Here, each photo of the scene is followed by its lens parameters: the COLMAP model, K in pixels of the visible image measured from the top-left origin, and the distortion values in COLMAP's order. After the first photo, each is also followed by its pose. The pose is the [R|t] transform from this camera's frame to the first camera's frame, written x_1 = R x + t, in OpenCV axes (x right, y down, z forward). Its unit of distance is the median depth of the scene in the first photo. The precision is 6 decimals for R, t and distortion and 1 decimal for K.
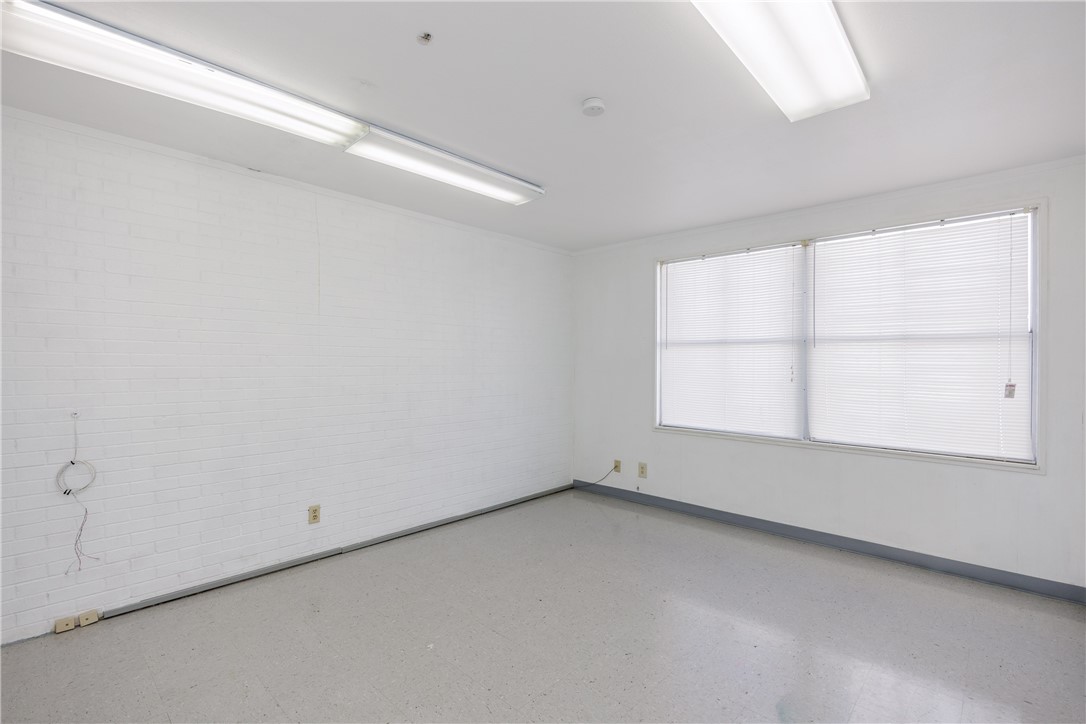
lens RADIAL K [[495.2, 0, 543.0], [0, 495.2, 362.0], [0, 0, 1]] dist [-0.004537, -0.000350]
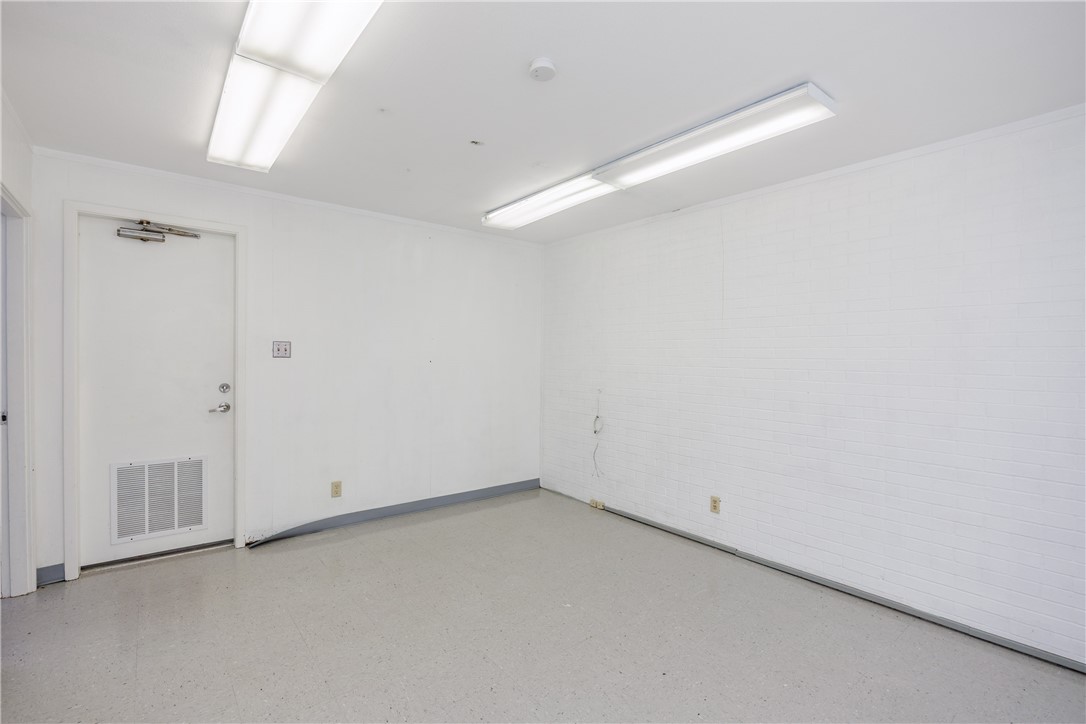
lens RADIAL K [[495.2, 0, 543.0], [0, 495.2, 362.0], [0, 0, 1]] dist [-0.004537, -0.000350]
pose [[-0.142463, 0.003543, -0.989794, 0.353752], [-0.010005, 0.999937, 0.005019, -0.002486], [0.989750, 0.010618, -0.142418, 0.418310]]
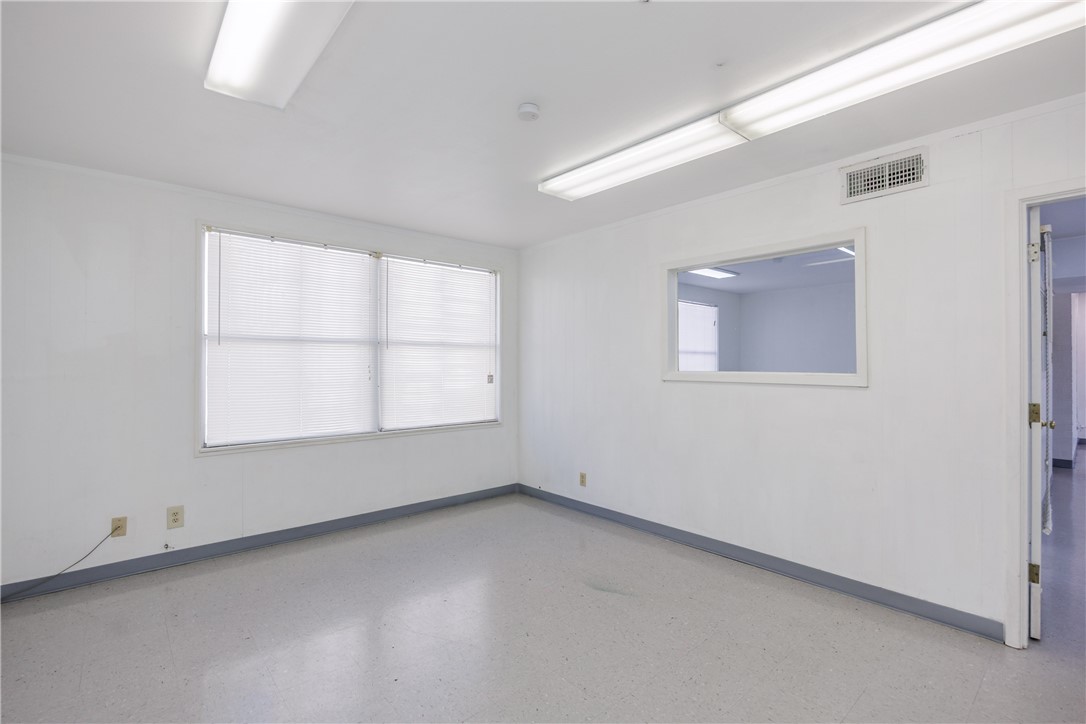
lens RADIAL K [[495.2, 0, 543.0], [0, 495.2, 362.0], [0, 0, 1]] dist [-0.004537, -0.000350]
pose [[0.103725, -0.004345, 0.994597, -0.555239], [-0.002570, 0.999986, 0.004637, -0.005644], [-0.994603, -0.003037, 0.103713, 0.526254]]
